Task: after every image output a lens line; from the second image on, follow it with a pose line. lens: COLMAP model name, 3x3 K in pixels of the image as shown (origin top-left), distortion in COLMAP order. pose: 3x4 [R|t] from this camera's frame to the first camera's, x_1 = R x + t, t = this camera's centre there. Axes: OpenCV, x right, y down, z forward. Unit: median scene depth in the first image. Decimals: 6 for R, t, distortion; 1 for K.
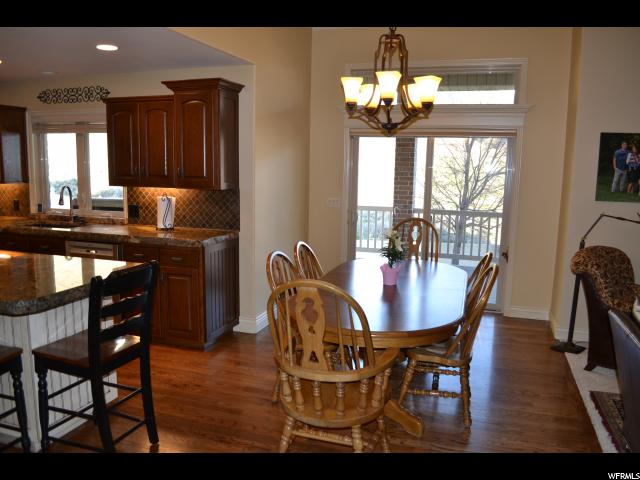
lens RADIAL K [[517.6, 0, 317.9], [0, 517.6, 242.4], [0, 0, 1]] dist [-0.085561, 0.029364]
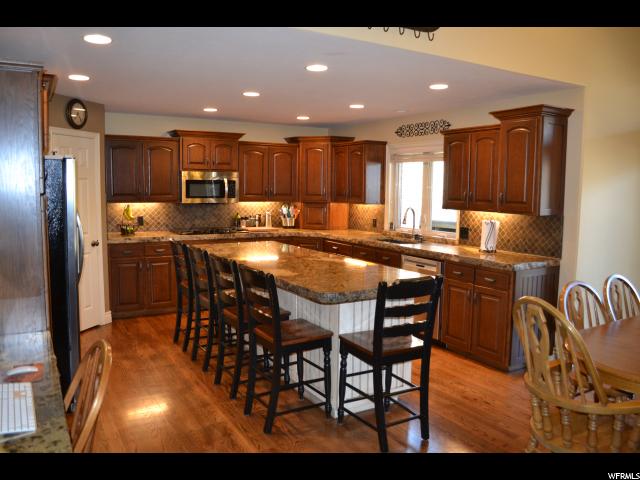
lens RADIAL K [[517.6, 0, 319.7], [0, 517.6, 242.6], [0, 0, 1]] dist [-0.085561, 0.029364]
pose [[0.756041, 0.063252, -0.651461, 0.134108], [-0.095272, 0.995354, -0.013924, 0.003873], [0.647554, 0.072593, 0.758554, -0.017678]]
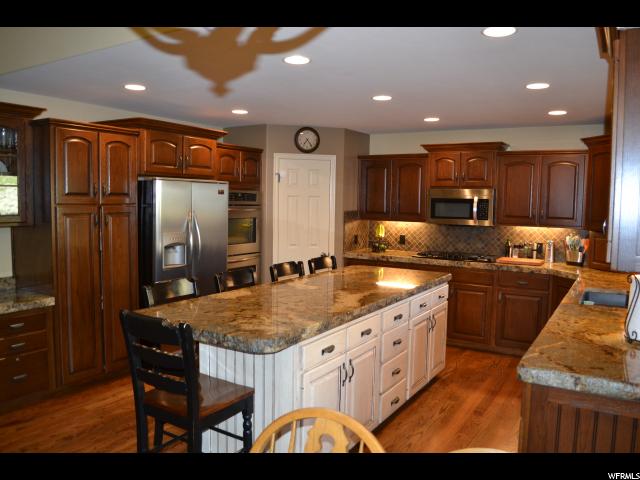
lens RADIAL K [[517.6, 0, 317.1], [0, 517.6, 240.6], [0, 0, 1]] dist [-0.085561, 0.029364]
pose [[-0.220747, 0.055566, -0.973747, 0.260460], [-0.162308, 0.982362, 0.092853, -0.124618], [0.961731, 0.178544, -0.207834, 0.836665]]
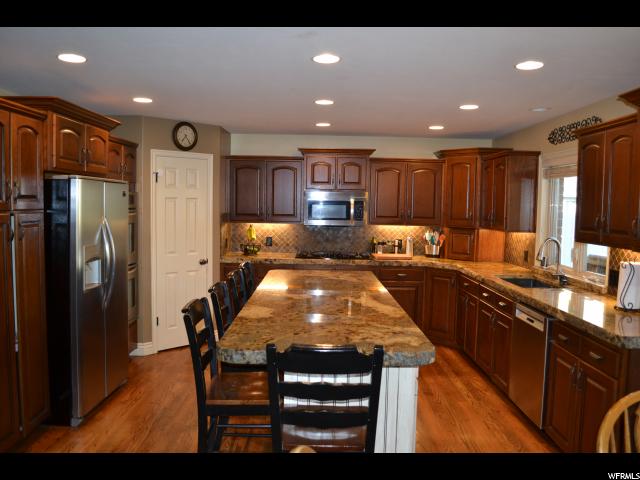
lens RADIAL K [[517.6, 0, 320.5], [0, 517.6, 244.6], [0, 0, 1]] dist [-0.085561, 0.029364]
pose [[0.326102, 0.063713, -0.943185, 0.211120], [-0.149566, 0.988637, 0.015071, -0.065199], [0.933428, 0.136153, 0.331926, 0.412862]]
